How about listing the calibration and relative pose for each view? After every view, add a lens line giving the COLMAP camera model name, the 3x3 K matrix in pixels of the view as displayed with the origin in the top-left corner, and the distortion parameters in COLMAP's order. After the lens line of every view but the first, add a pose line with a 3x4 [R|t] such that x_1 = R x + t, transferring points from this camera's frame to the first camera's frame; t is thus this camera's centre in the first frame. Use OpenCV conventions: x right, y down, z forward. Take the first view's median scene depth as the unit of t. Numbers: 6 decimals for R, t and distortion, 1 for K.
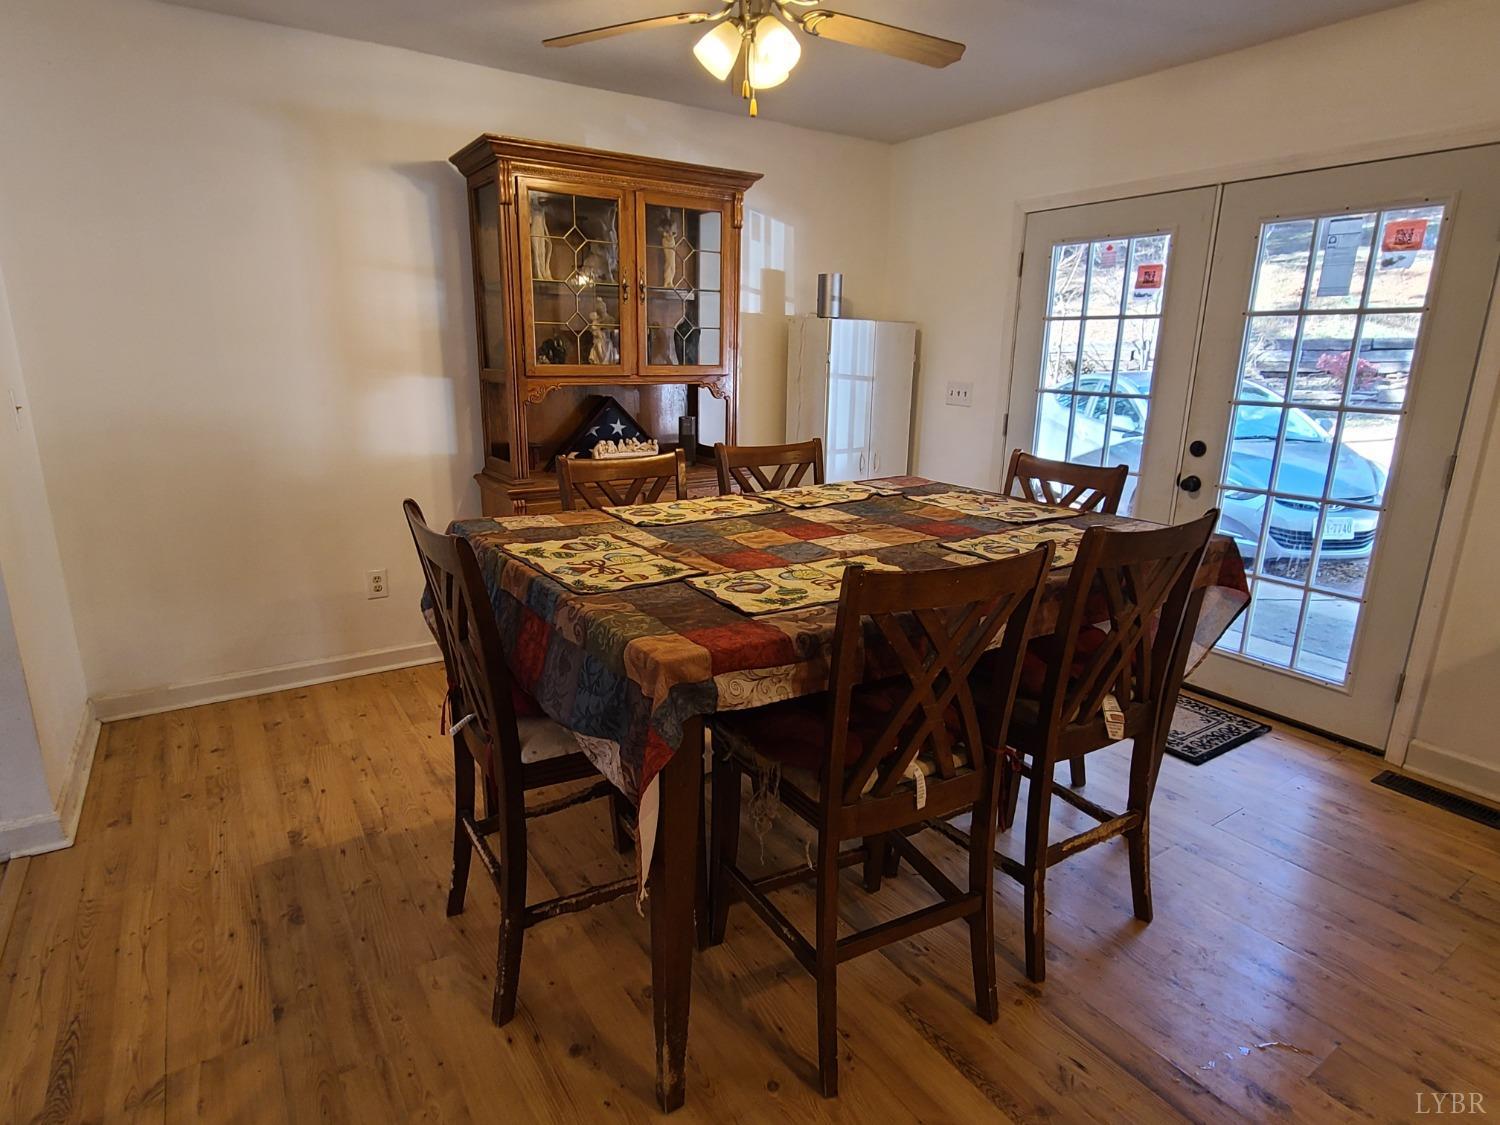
lens RADIAL K [[844.7, 0, 744.5], [0, 844.7, 562.2], [0, 0, 1]] dist [-0.002628, -0.001630]
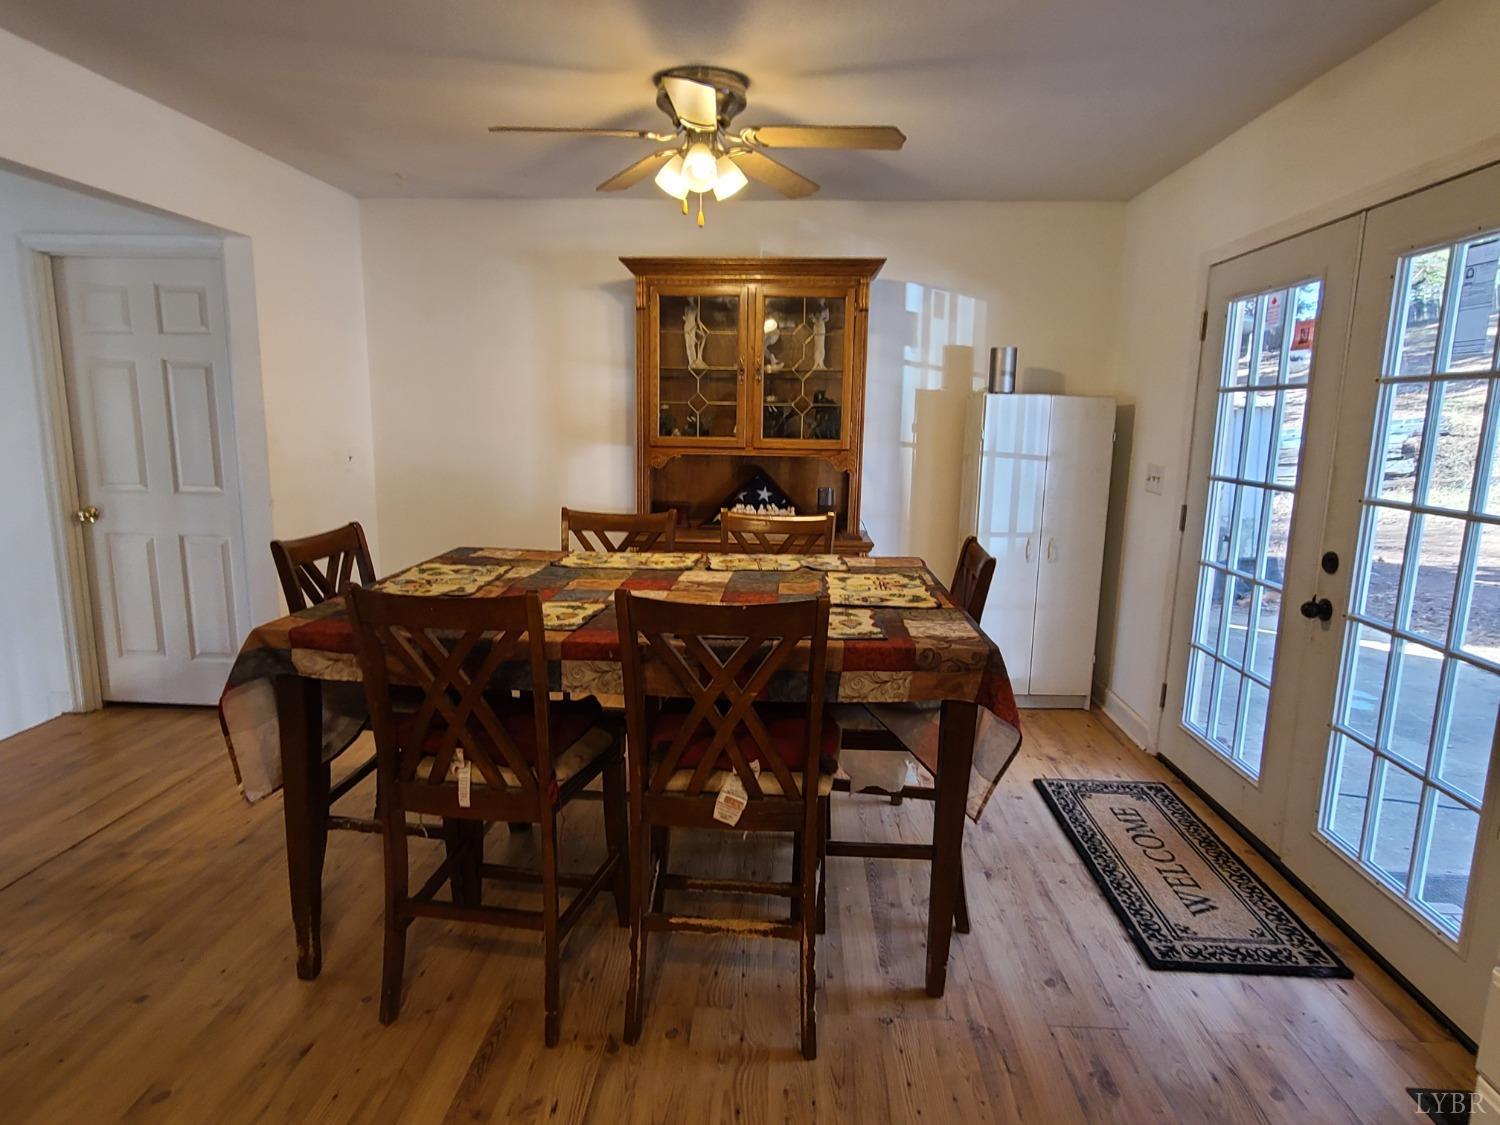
lens RADIAL K [[844.7, 0, 712.6], [0, 844.7, 559.1], [0, 0, 1]] dist [-0.002628, -0.001630]
pose [[0.796500, 0.100565, -0.596217, 0.469287], [-0.153935, 0.987307, -0.039115, -0.022870], [0.584715, 0.122933, 0.801870, 0.088694]]
